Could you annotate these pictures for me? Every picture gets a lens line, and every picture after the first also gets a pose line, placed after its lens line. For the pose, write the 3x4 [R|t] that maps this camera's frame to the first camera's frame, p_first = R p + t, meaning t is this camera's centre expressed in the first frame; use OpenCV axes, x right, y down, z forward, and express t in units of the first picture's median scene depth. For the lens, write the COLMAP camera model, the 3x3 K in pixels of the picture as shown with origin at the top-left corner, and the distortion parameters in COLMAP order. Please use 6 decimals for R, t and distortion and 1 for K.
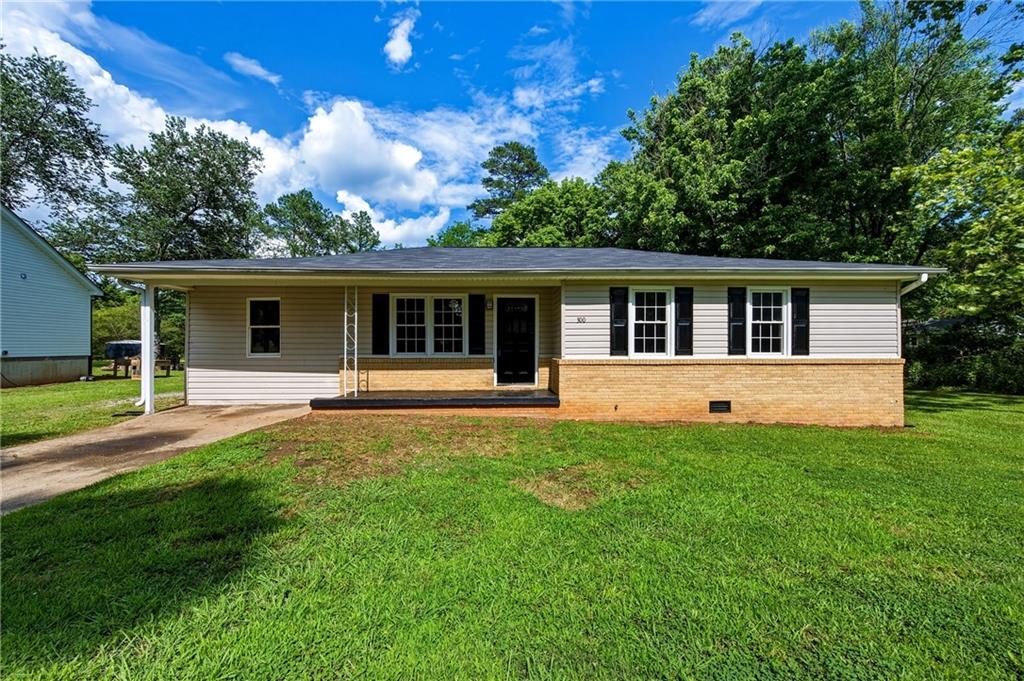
lens RADIAL K [[401.7, 0, 514.0], [0, 401.7, 345.1], [0, 0, 1]] dist [0.000478, -0.000061]
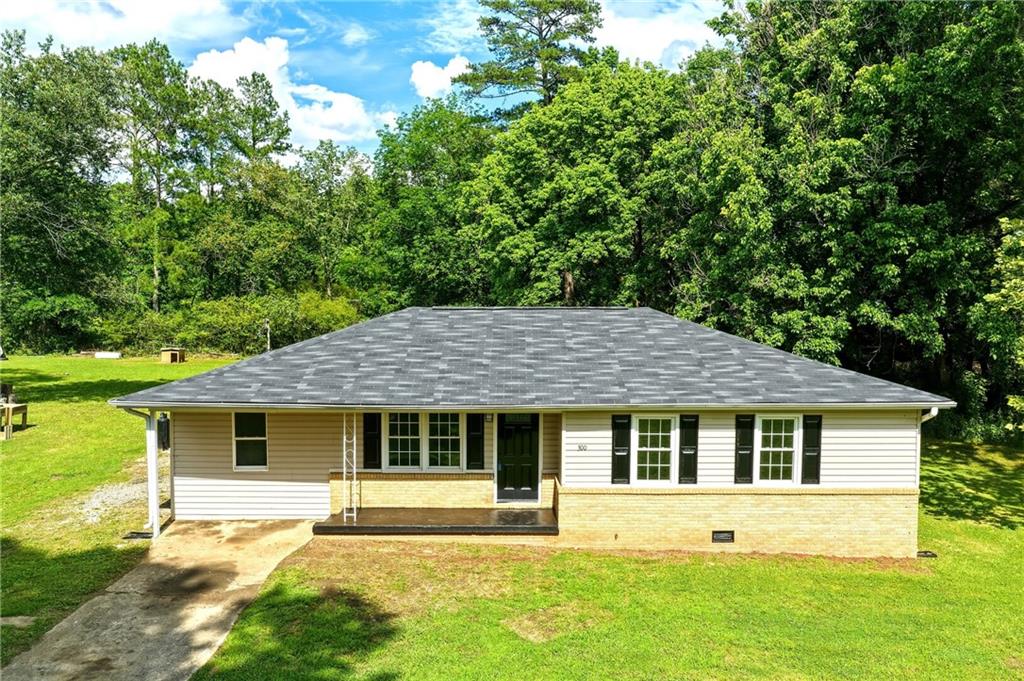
lens RADIAL K [[844.5, 0, 518.6], [0, 844.5, 338.7], [0, 0, 1]] dist [-0.002130, 0.008831]
pose [[0.999477, 0.008068, -0.031307, 0.065229], [-0.005733, 0.997243, 0.073986, -0.419366], [0.031818, -0.073768, 0.996768, -0.910456]]
